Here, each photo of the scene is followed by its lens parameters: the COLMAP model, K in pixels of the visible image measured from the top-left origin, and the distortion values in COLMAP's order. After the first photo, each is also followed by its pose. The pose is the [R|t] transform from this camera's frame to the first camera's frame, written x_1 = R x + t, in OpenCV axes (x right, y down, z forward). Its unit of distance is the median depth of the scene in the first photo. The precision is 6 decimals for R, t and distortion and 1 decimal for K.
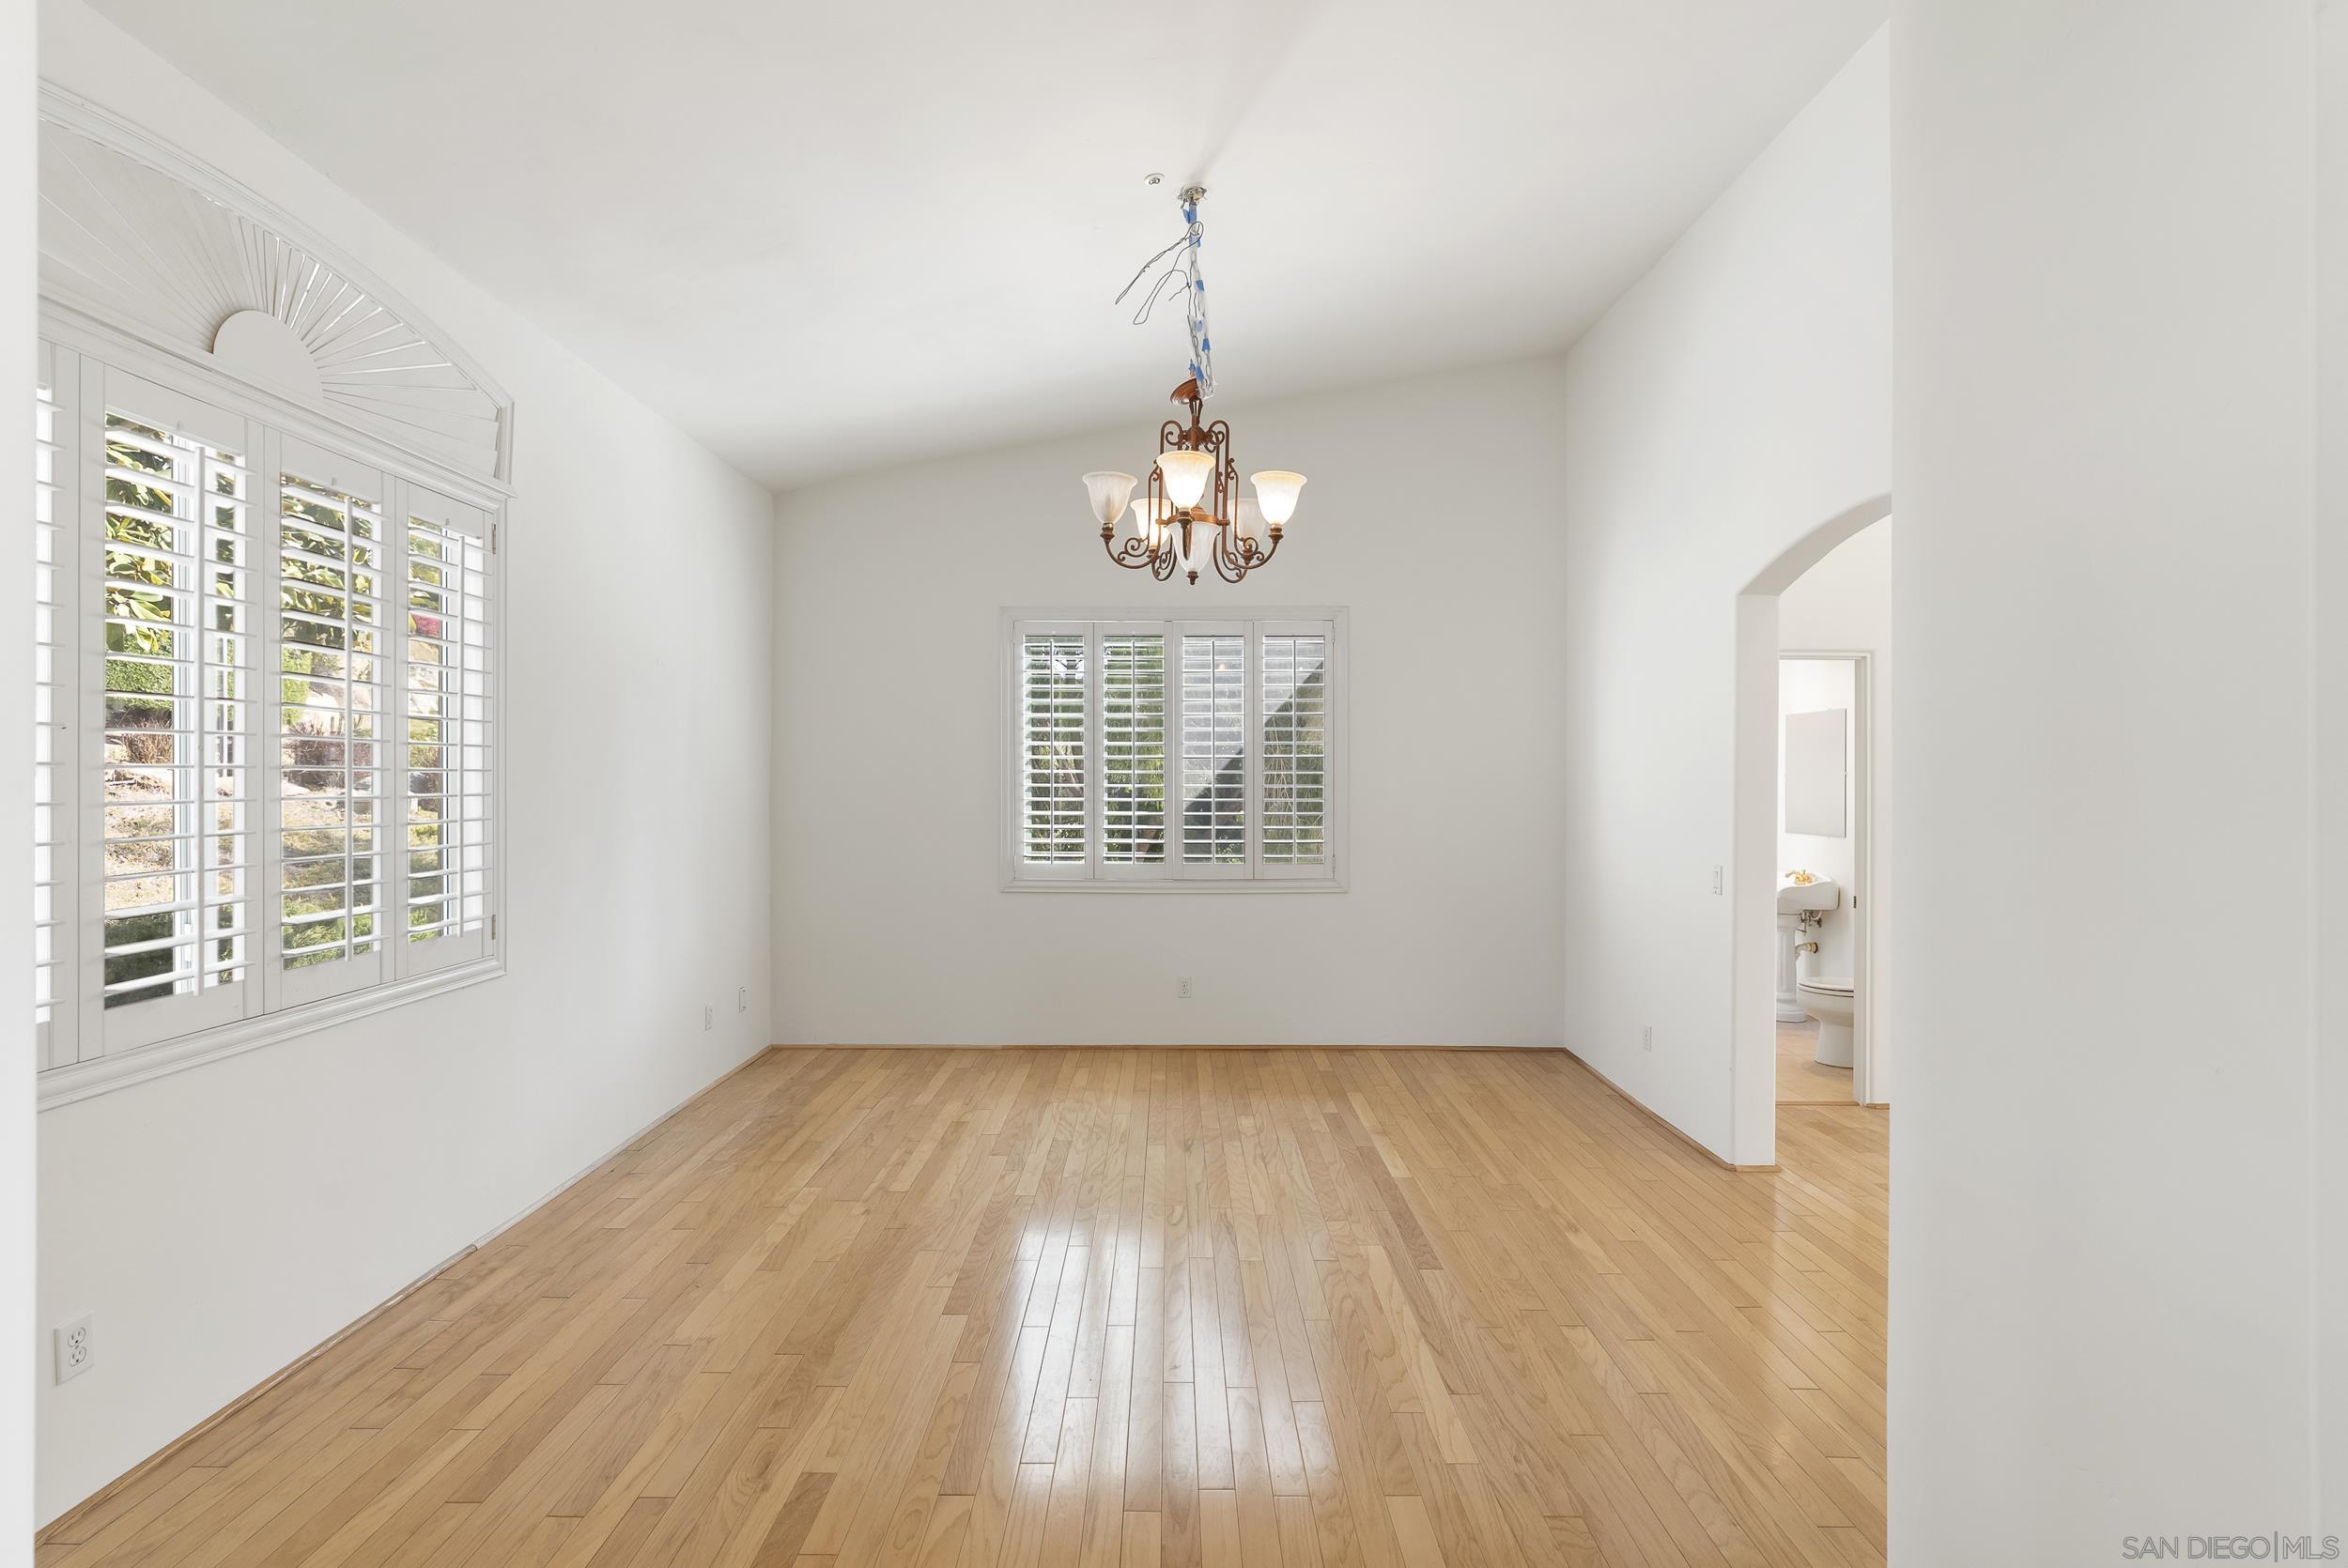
lens RADIAL K [[1064.5, 0, 1165.1], [0, 1064.5, 777.6], [0, 0, 1]] dist [-0.021052, 0.000390]
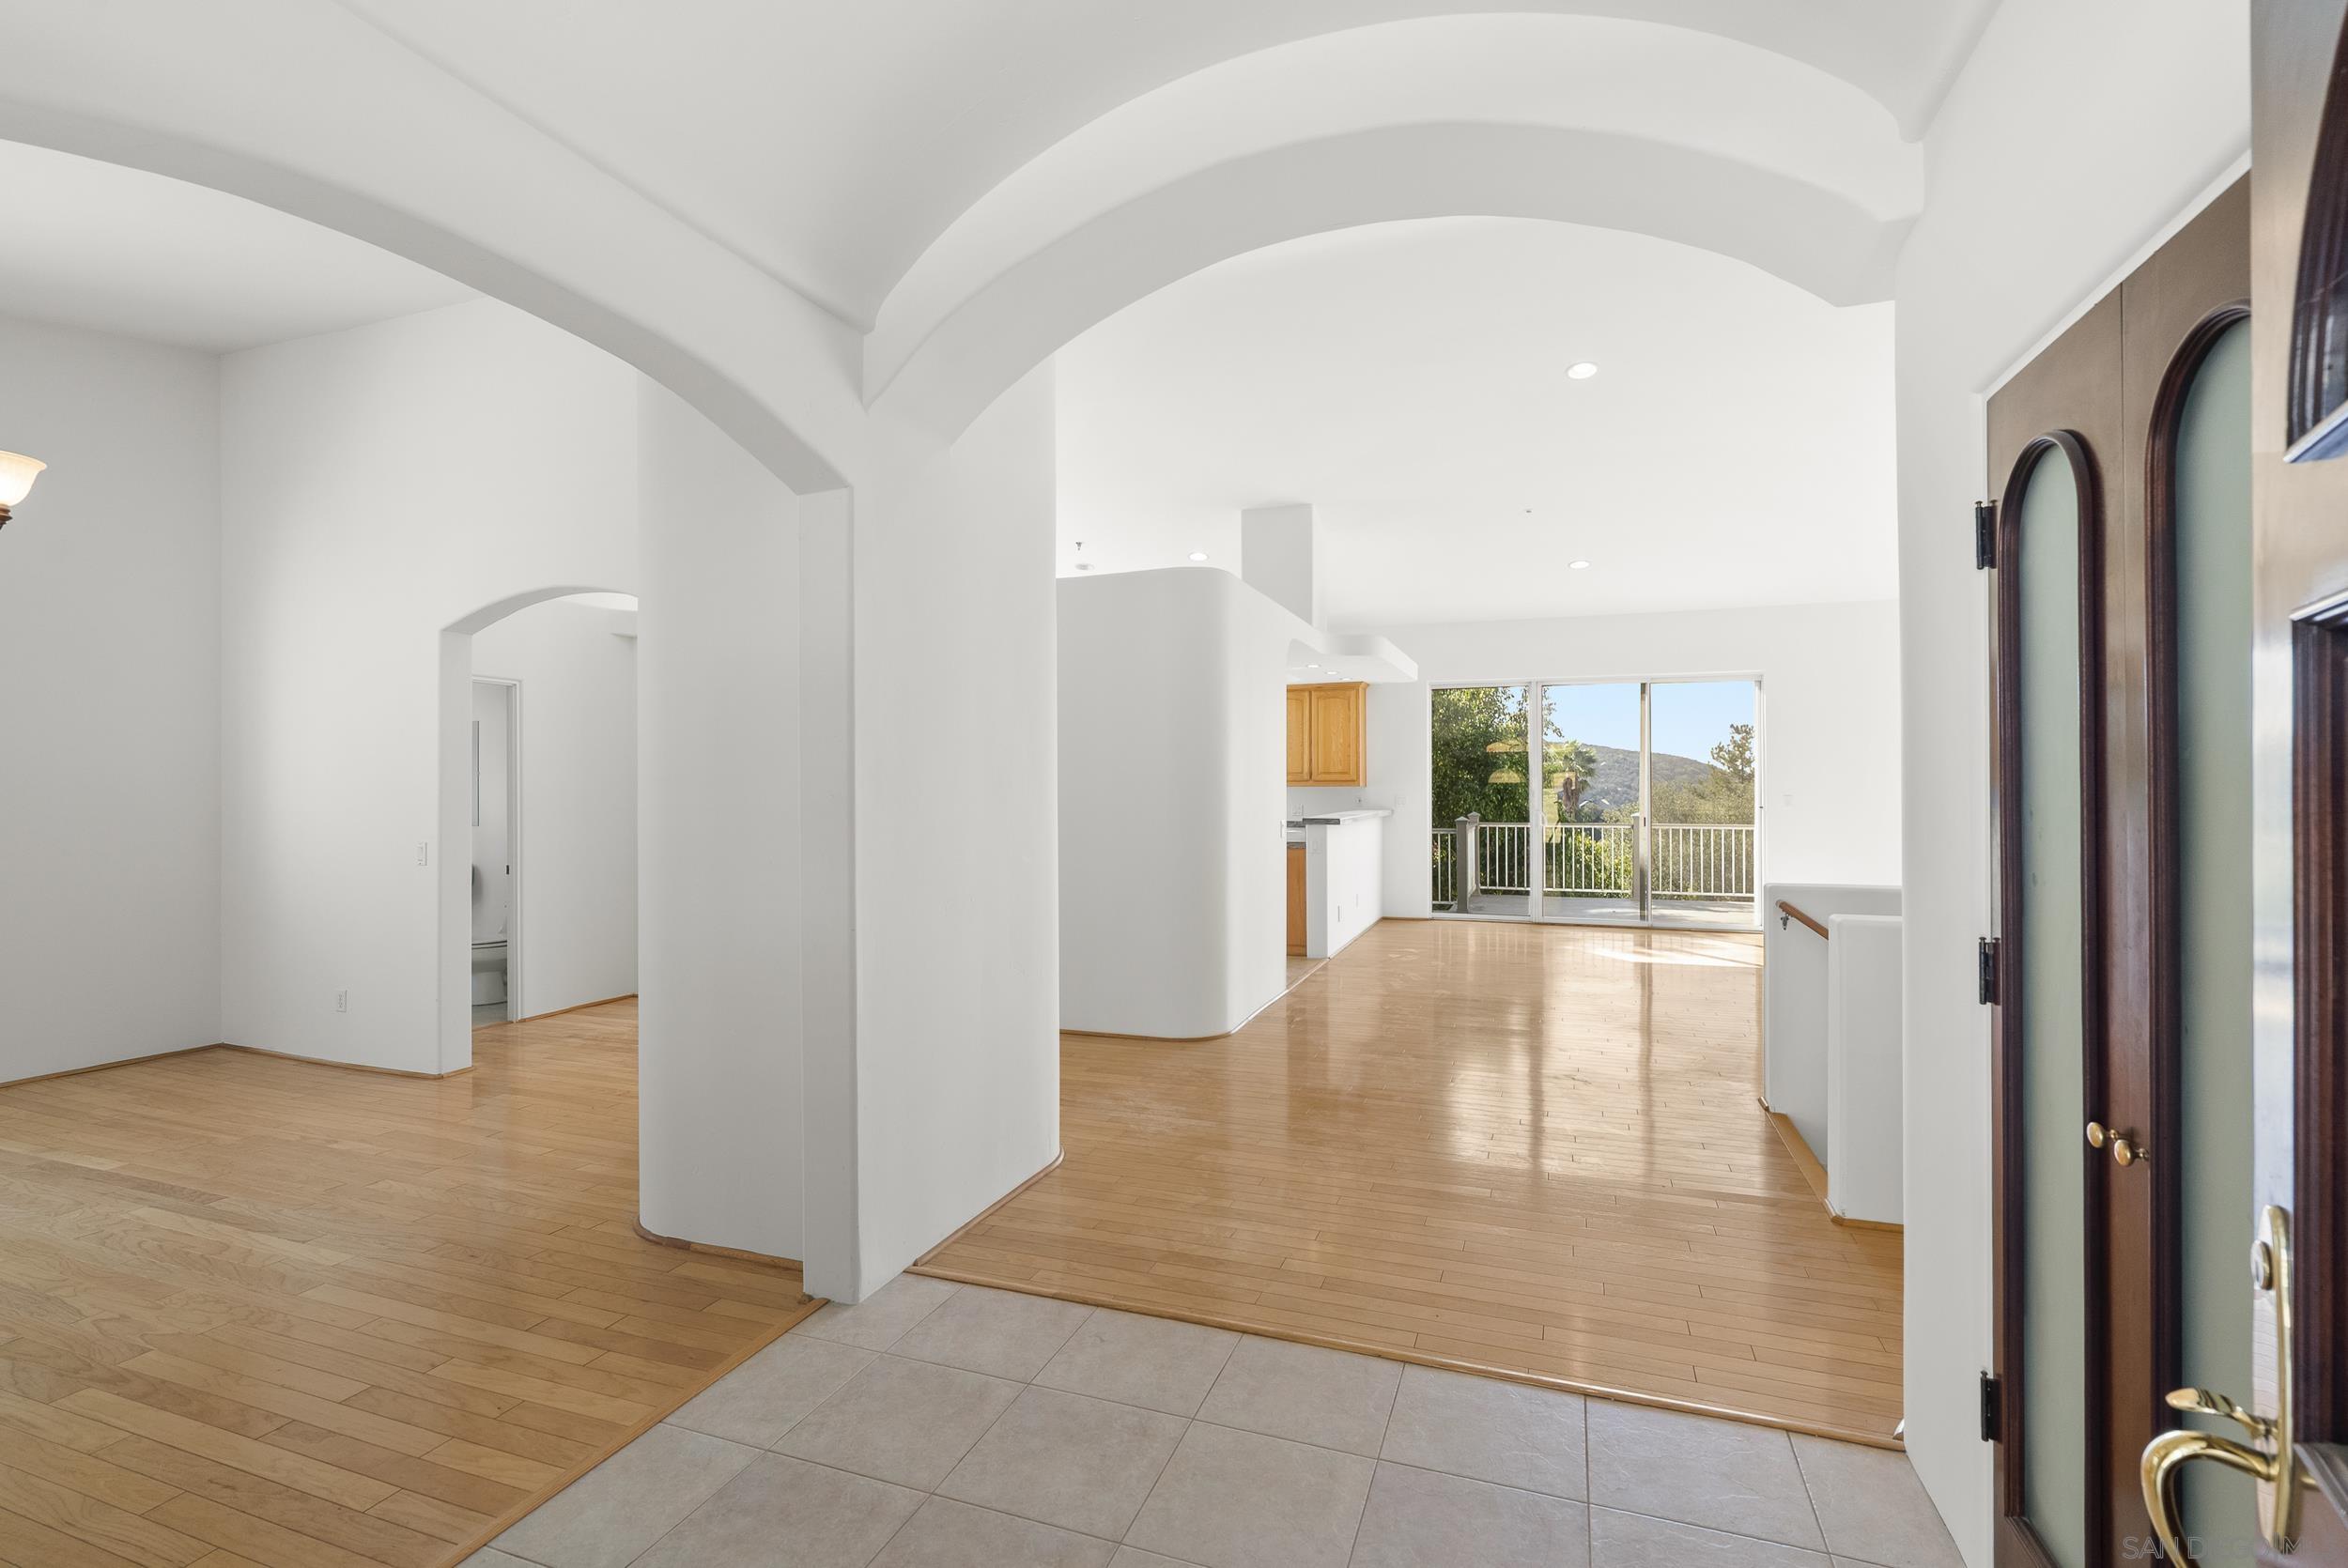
lens RADIAL K [[1064.5, 0, 1174.1], [0, 1064.5, 775.5], [0, 0, 1]] dist [-0.021052, 0.000390]
pose [[0.347562, 0.009215, 0.937612, -0.350266], [-0.002499, 0.999957, -0.008901, 0.011628], [-0.937654, 0.000751, 0.347570, -0.278610]]
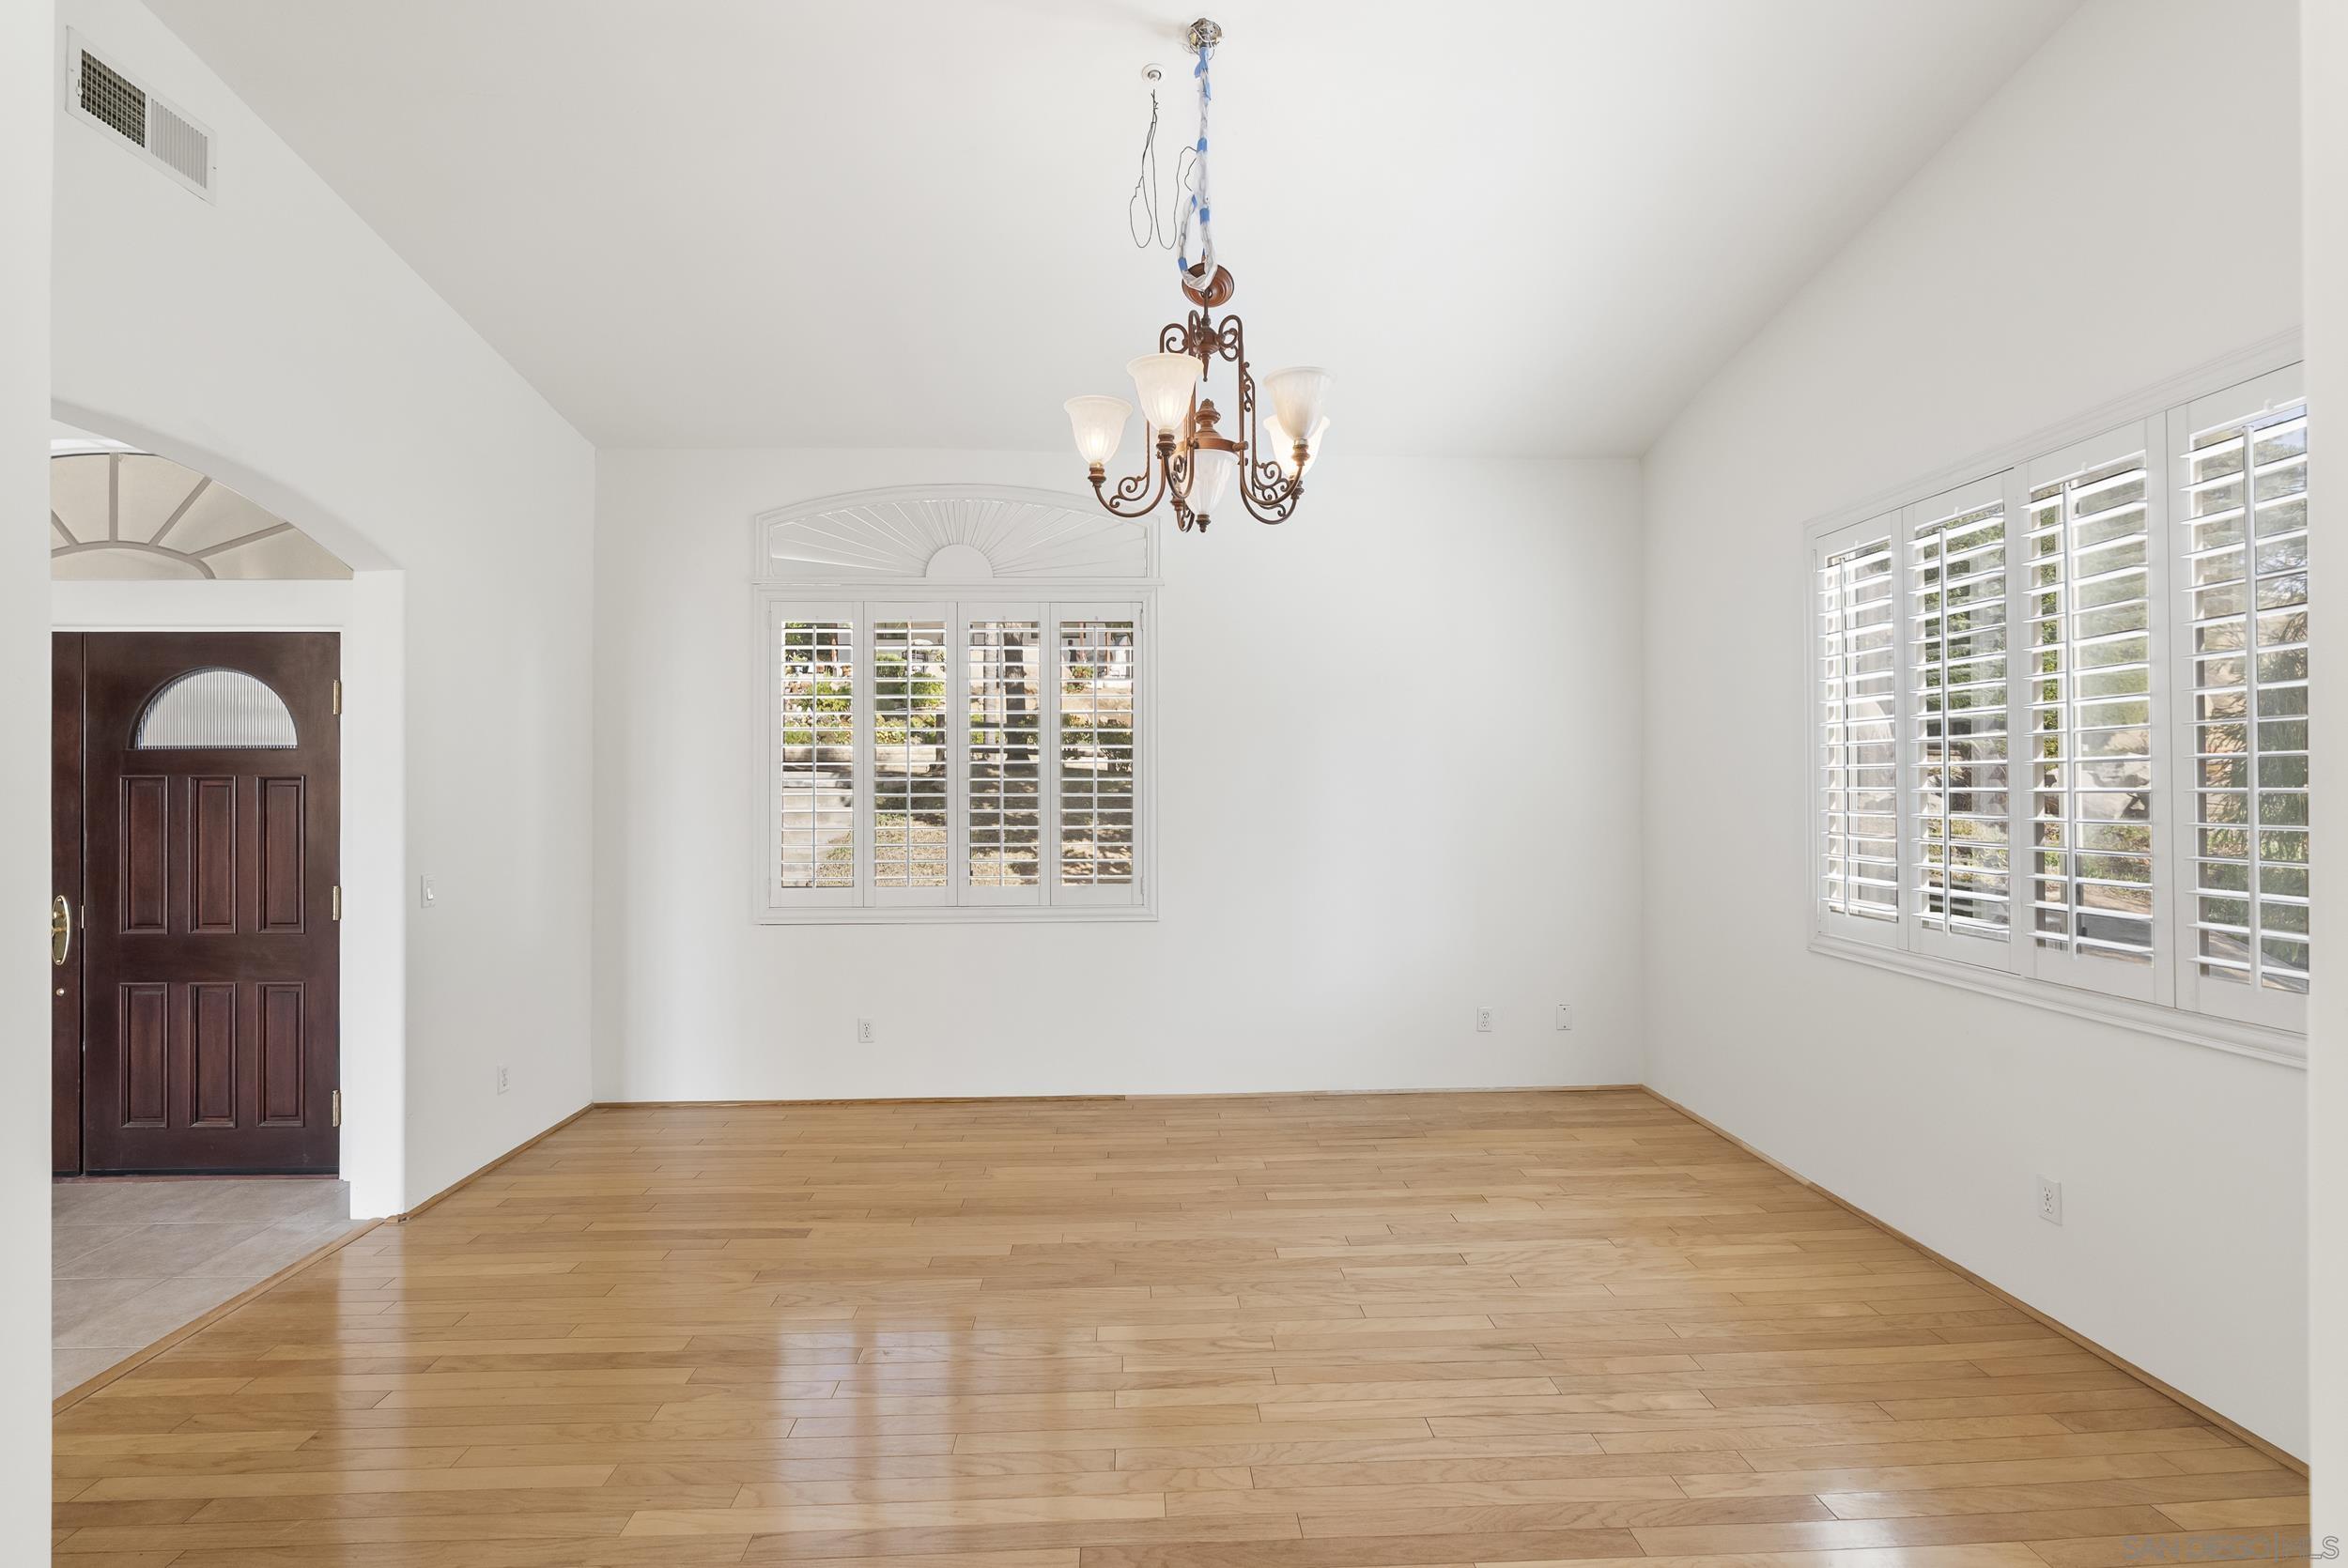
lens RADIAL K [[1064.5, 0, 1178.7], [0, 1064.5, 783.6], [0, 0, 1]] dist [-0.021052, 0.000390]
pose [[0.047765, -0.004652, -0.998848, 0.692958], [0.002341, 0.999987, -0.004545, 0.007116], [0.998856, -0.002121, 0.047775, 0.816544]]
